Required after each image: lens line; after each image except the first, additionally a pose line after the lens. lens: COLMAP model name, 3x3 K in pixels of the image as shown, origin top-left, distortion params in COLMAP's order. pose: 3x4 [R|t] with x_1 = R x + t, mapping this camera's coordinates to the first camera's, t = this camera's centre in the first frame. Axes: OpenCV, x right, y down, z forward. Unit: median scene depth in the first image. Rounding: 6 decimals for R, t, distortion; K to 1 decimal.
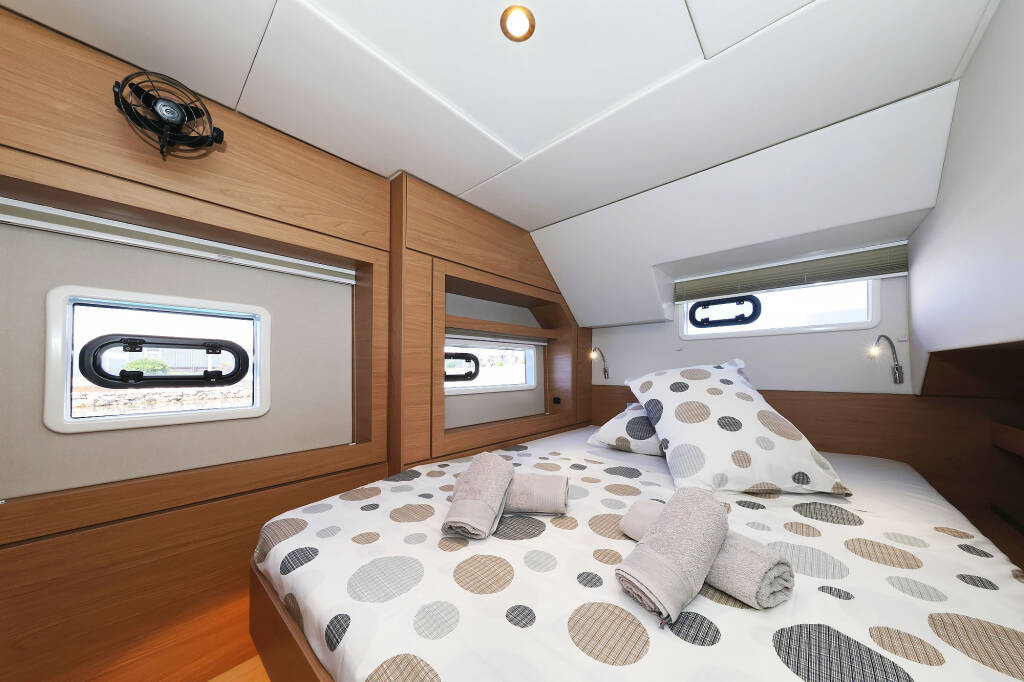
lens RADIAL K [[337.7, 0, 516.4], [0, 337.7, 367.4], [0, 0, 1]] dist [0.000224, -0.000068]
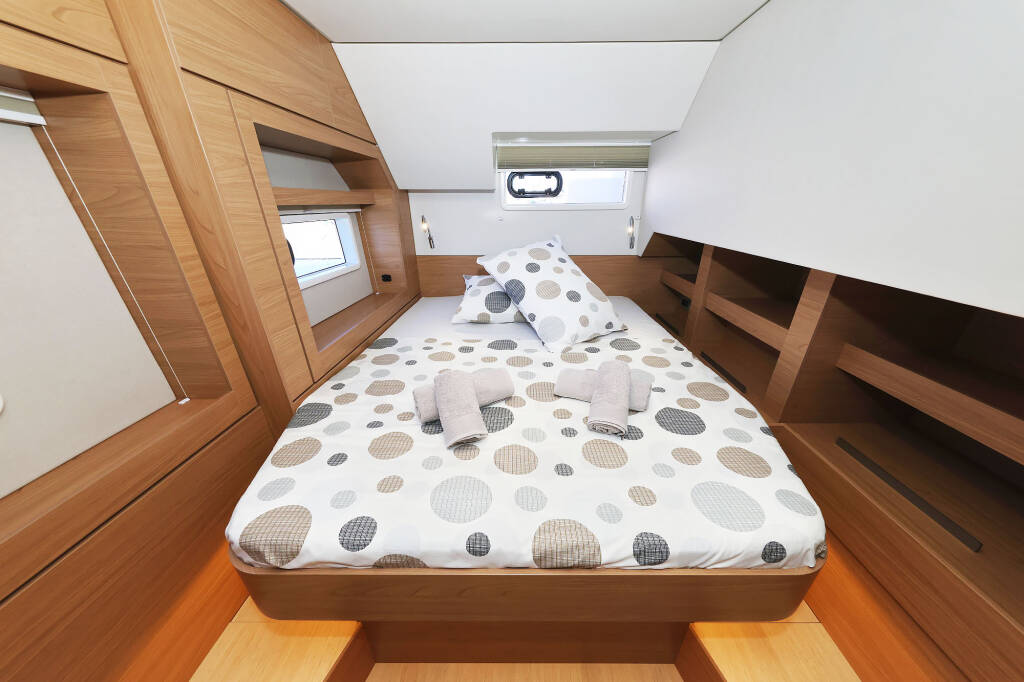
lens RADIAL K [[337.7, 0, 516.4], [0, 337.7, 367.4], [0, 0, 1]] dist [0.000224, -0.000068]
pose [[0.753091, -0.293502, 0.588822, -0.378165], [-0.002389, 0.893753, 0.448552, -0.163271], [-0.657912, -0.339207, 0.672376, 0.095687]]
